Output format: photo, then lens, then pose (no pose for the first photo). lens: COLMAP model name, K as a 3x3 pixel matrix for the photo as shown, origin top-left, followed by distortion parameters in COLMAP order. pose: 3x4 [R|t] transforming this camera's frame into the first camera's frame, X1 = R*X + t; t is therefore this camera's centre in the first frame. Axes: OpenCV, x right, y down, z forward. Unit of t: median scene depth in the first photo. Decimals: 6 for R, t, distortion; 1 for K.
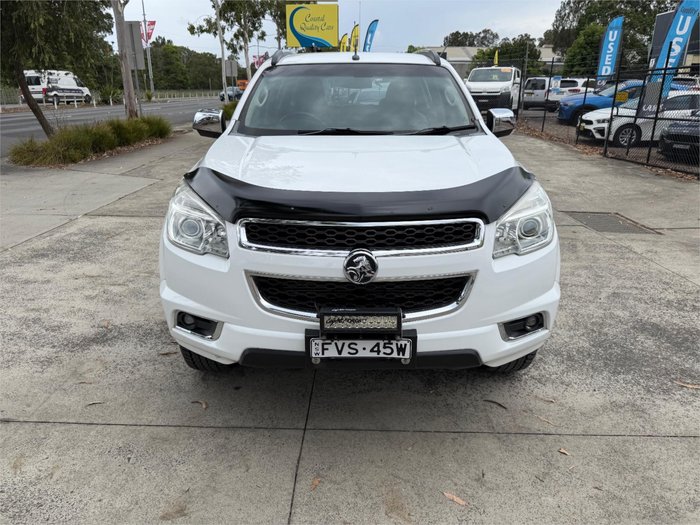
lens RADIAL K [[496.9, 0, 346.3], [0, 496.9, 259.3], [0, 0, 1]] dist [0.015865, -0.024644]
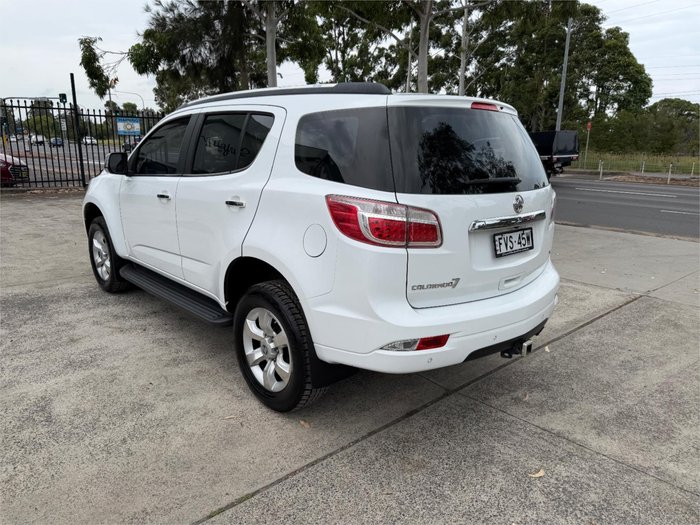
lens RADIAL K [[496.9, 0, 342.8], [0, 496.9, 267.1], [0, 0, 1]] dist [0.015865, -0.024644]
pose [[-0.731996, 0.145668, -0.665554, 0.923796], [-0.239857, 0.859238, 0.451861, -0.906556], [0.637691, 0.490398, -0.594020, 2.688206]]
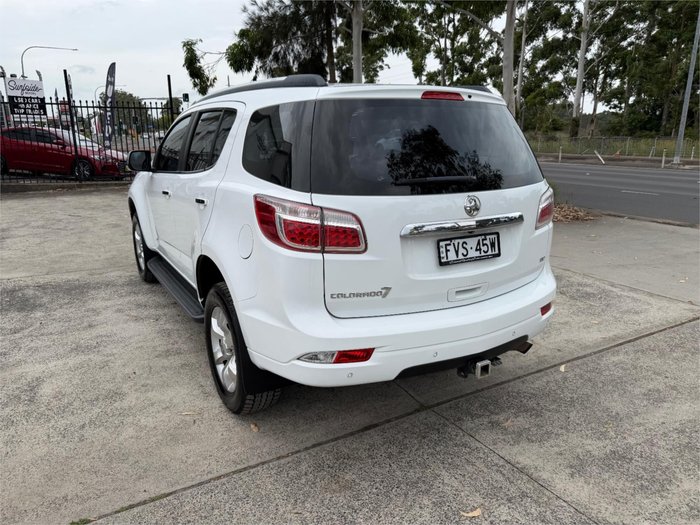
lens RADIAL K [[496.9, 0, 343.3], [0, 496.9, 267.4], [0, 0, 1]] dist [0.015865, -0.024644]
pose [[-0.859201, 0.127435, -0.495513, 0.646169], [-0.168010, 0.844505, 0.508511, -0.962272], [0.483266, 0.520165, -0.704189, 2.815598]]
